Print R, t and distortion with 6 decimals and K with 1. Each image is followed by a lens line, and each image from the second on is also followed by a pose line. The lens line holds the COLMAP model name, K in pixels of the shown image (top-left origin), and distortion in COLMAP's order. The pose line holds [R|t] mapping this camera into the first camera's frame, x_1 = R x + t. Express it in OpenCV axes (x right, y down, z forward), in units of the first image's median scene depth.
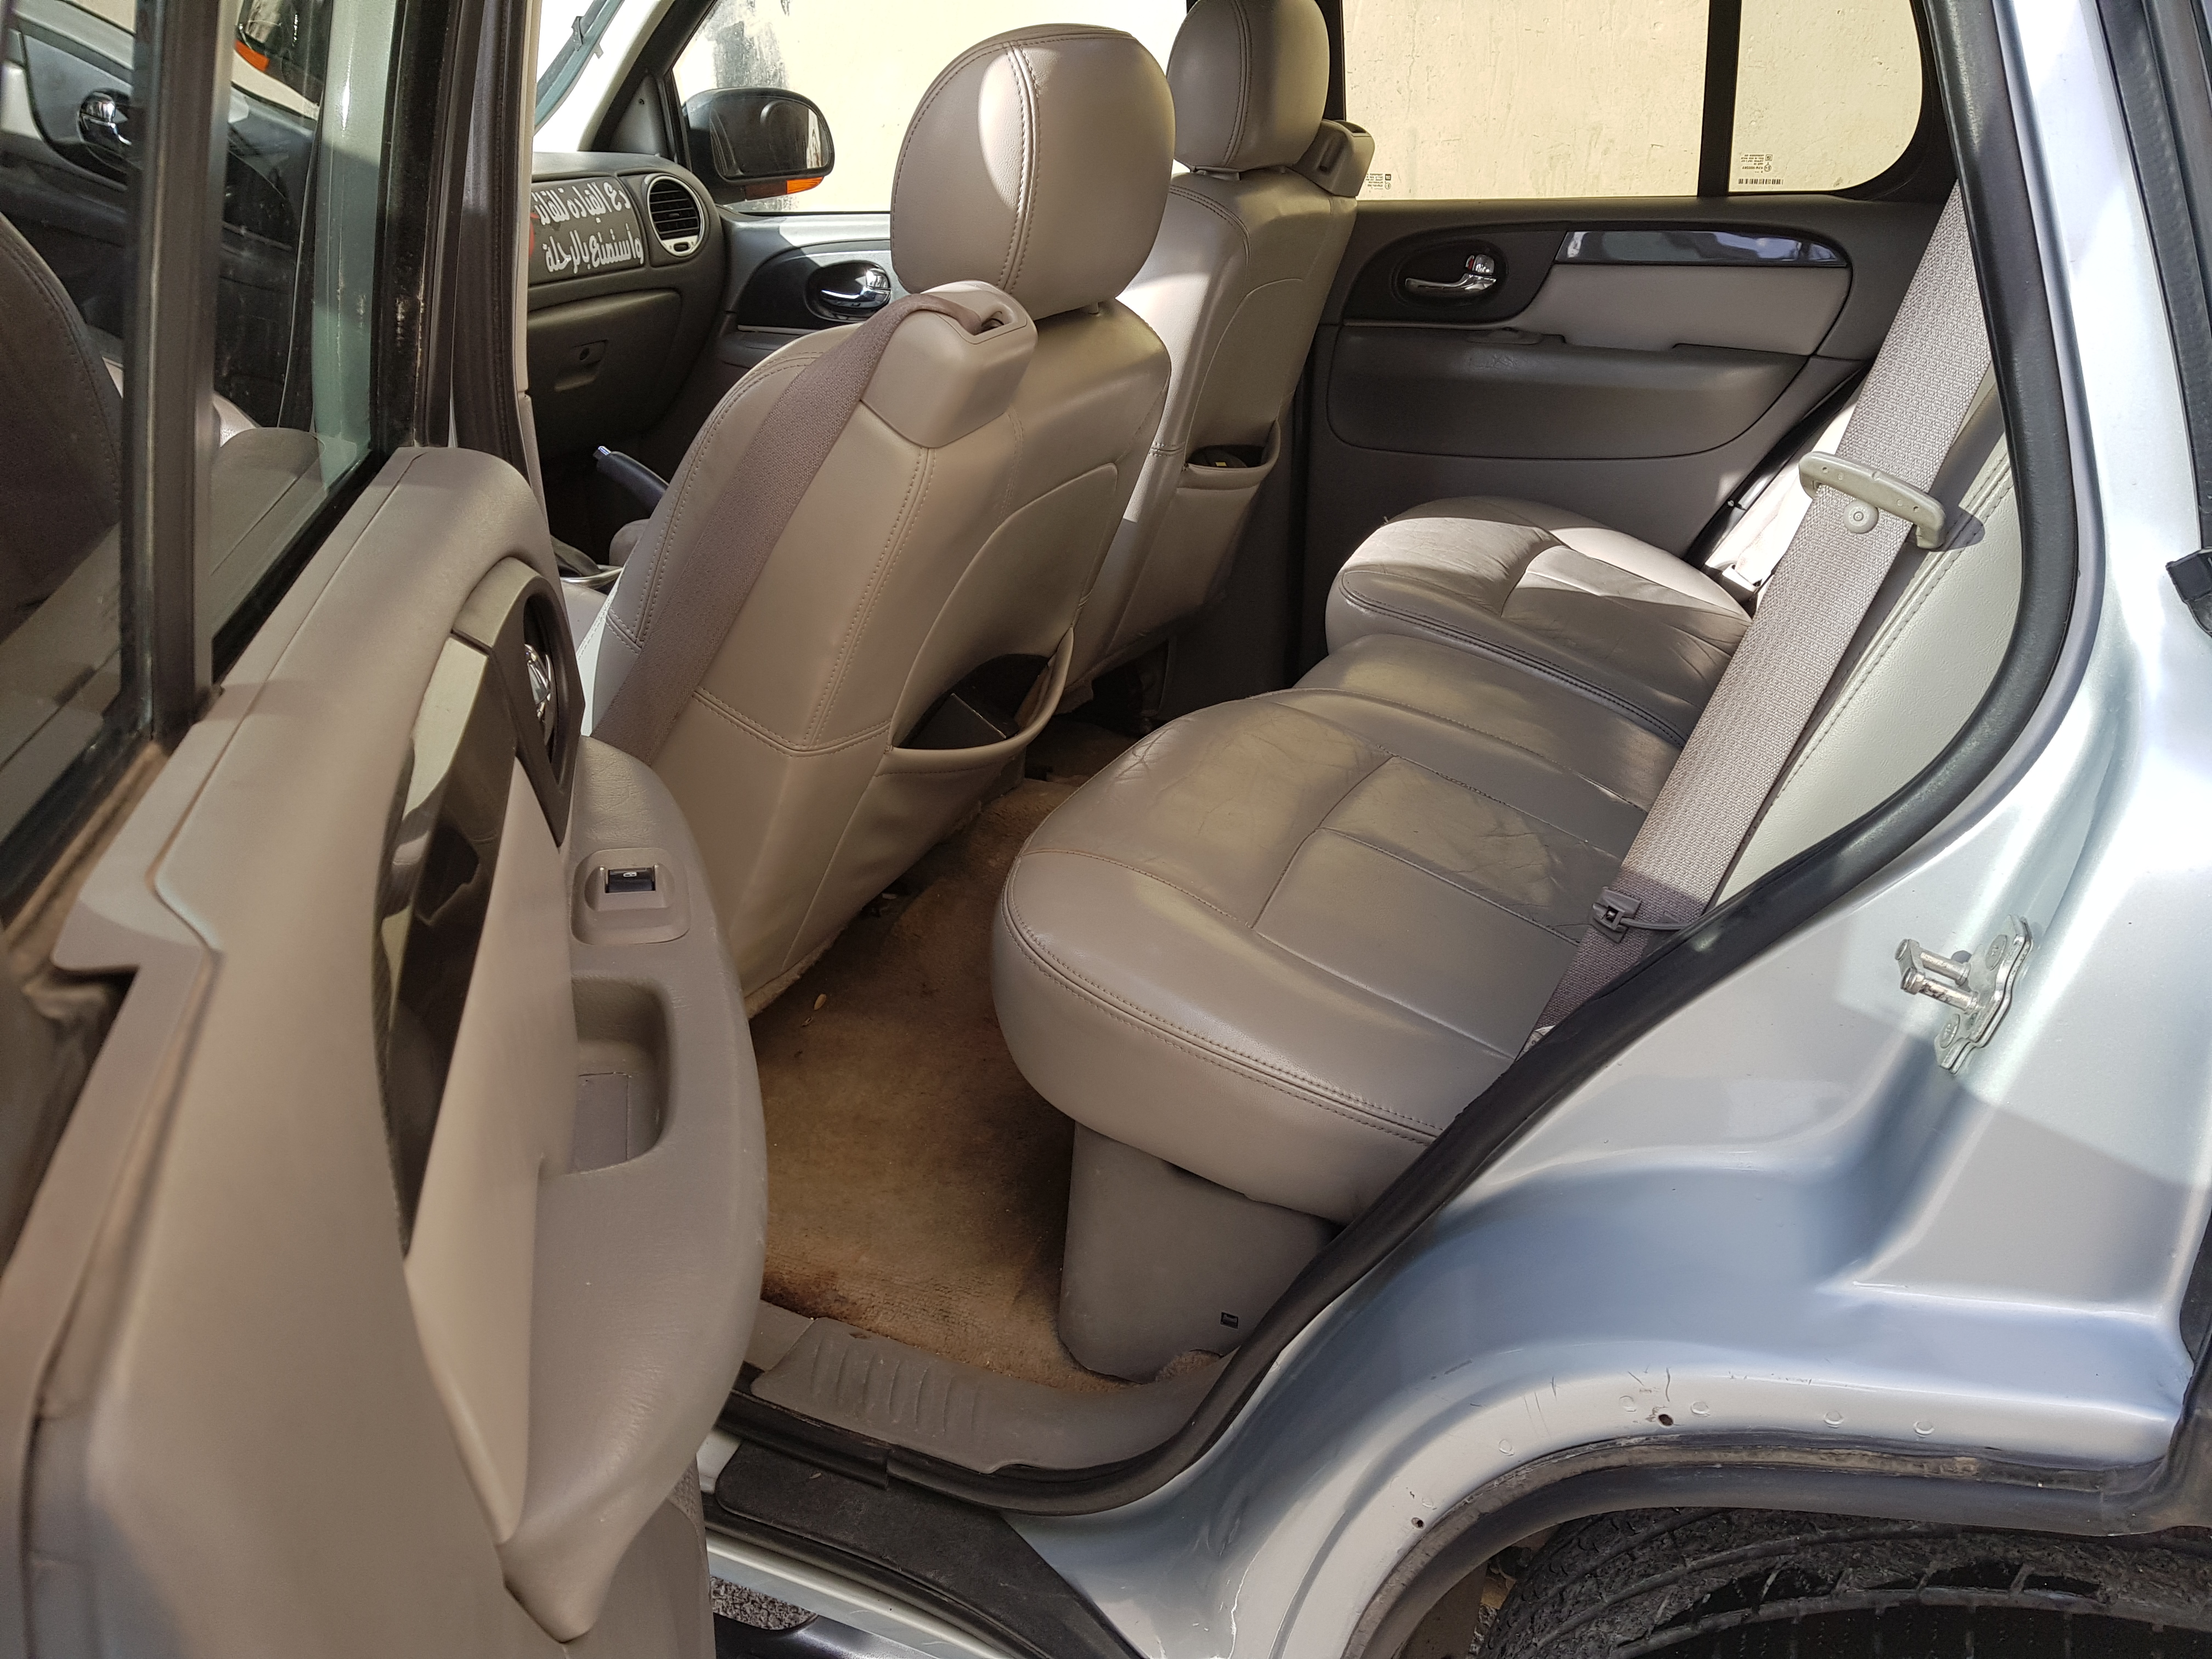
lens RADIAL K [[1647.9, 0, 1106.0], [0, 1647.9, 829.5], [0, 0, 1]] dist [0.008038, -0.044307]
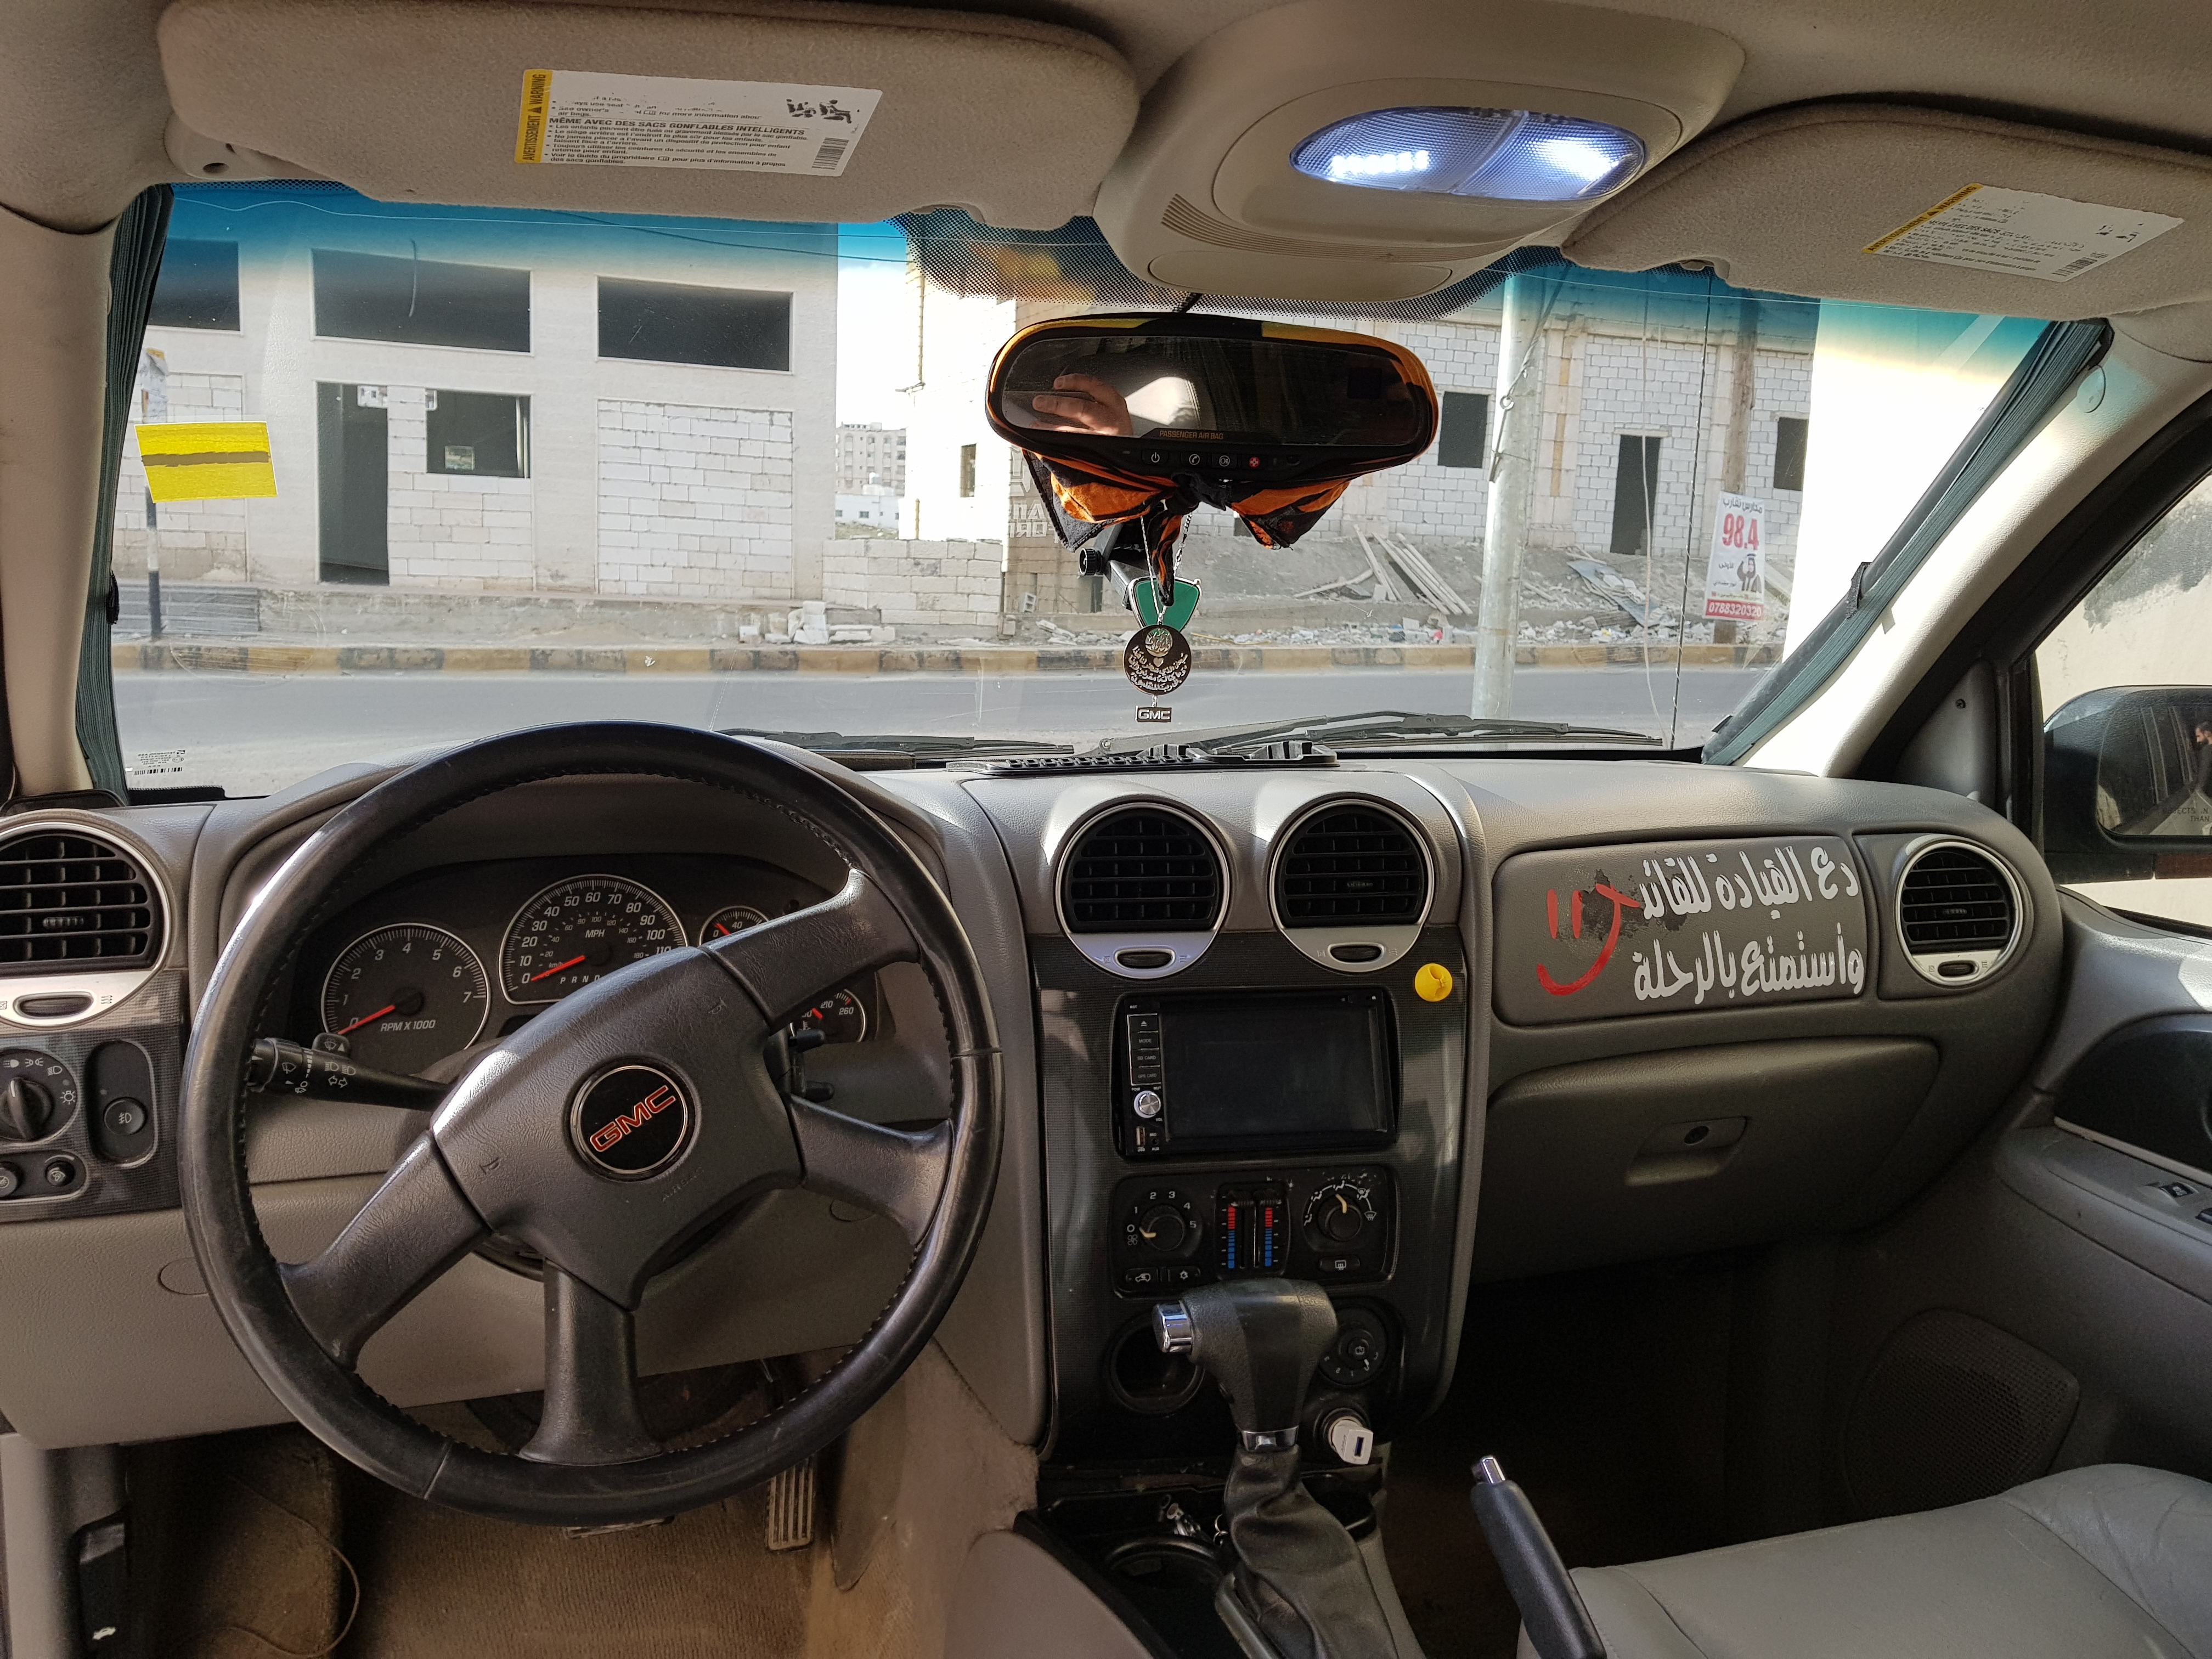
lens RADIAL K [[1674.7, 0, 1103.7], [0, 1674.7, 855.4], [0, 0, 1]] dist [0.105672, -0.208947]
pose [[0.663555, 0.138957, -0.735109, -0.045861], [-0.329606, 0.936395, -0.120517, -0.236905], [0.671606, 0.322266, 0.667151, 0.452286]]
